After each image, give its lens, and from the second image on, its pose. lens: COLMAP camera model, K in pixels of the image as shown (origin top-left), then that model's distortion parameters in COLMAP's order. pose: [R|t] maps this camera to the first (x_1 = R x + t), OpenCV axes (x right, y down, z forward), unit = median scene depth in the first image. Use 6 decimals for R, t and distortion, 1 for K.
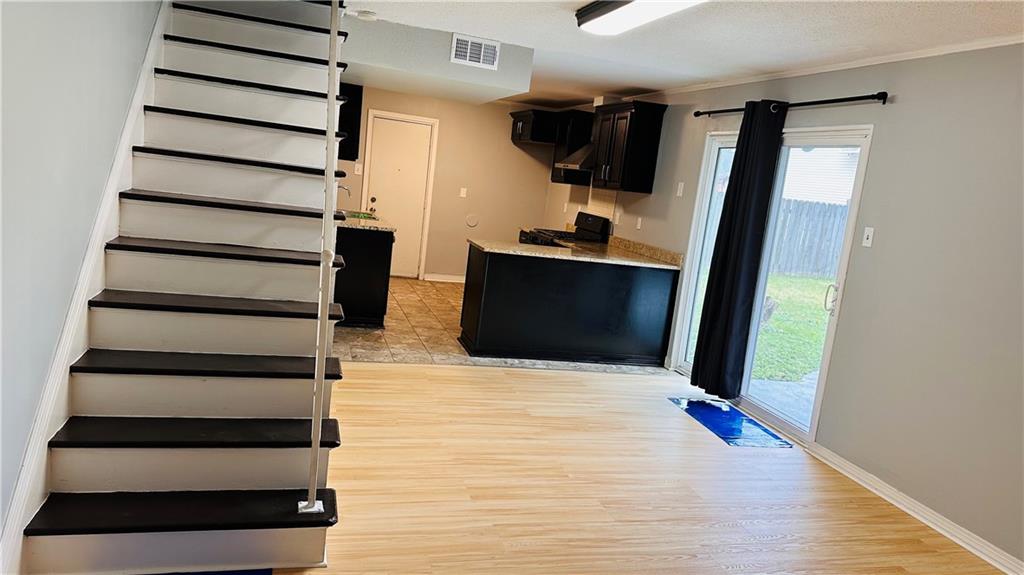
lens RADIAL K [[708.3, 0, 512.0], [0, 708.3, 287.5], [0, 0, 1]] dist [0.174481, -0.297379]
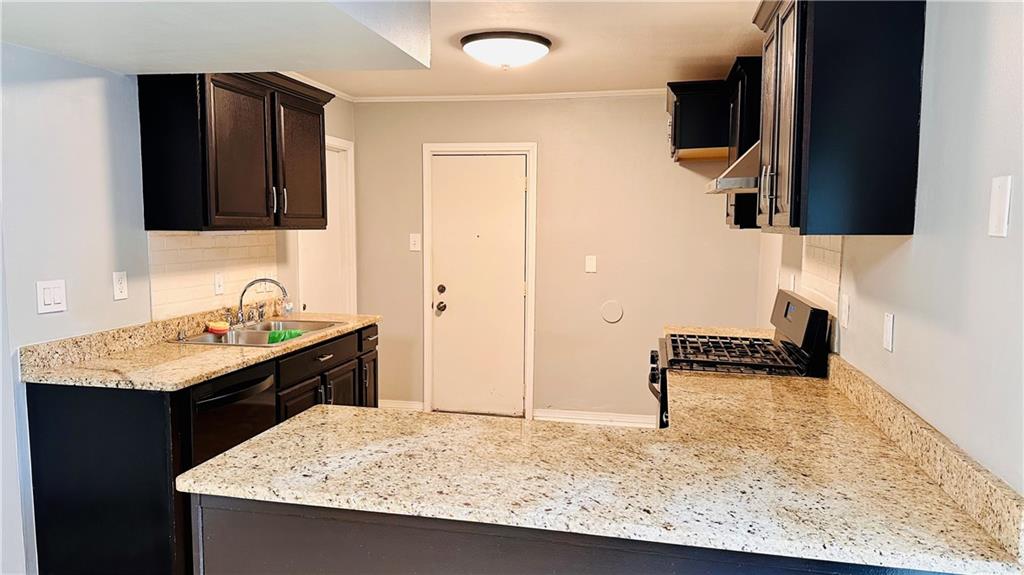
lens RADIAL K [[708.3, 0, 512.0], [0, 708.3, 287.5], [0, 0, 1]] dist [0.174481, -0.297379]
pose [[0.879321, -0.065831, -0.471657, 0.228690], [0.022146, 0.994981, -0.097588, -0.101200], [0.475714, 0.075366, 0.876365, 0.794446]]
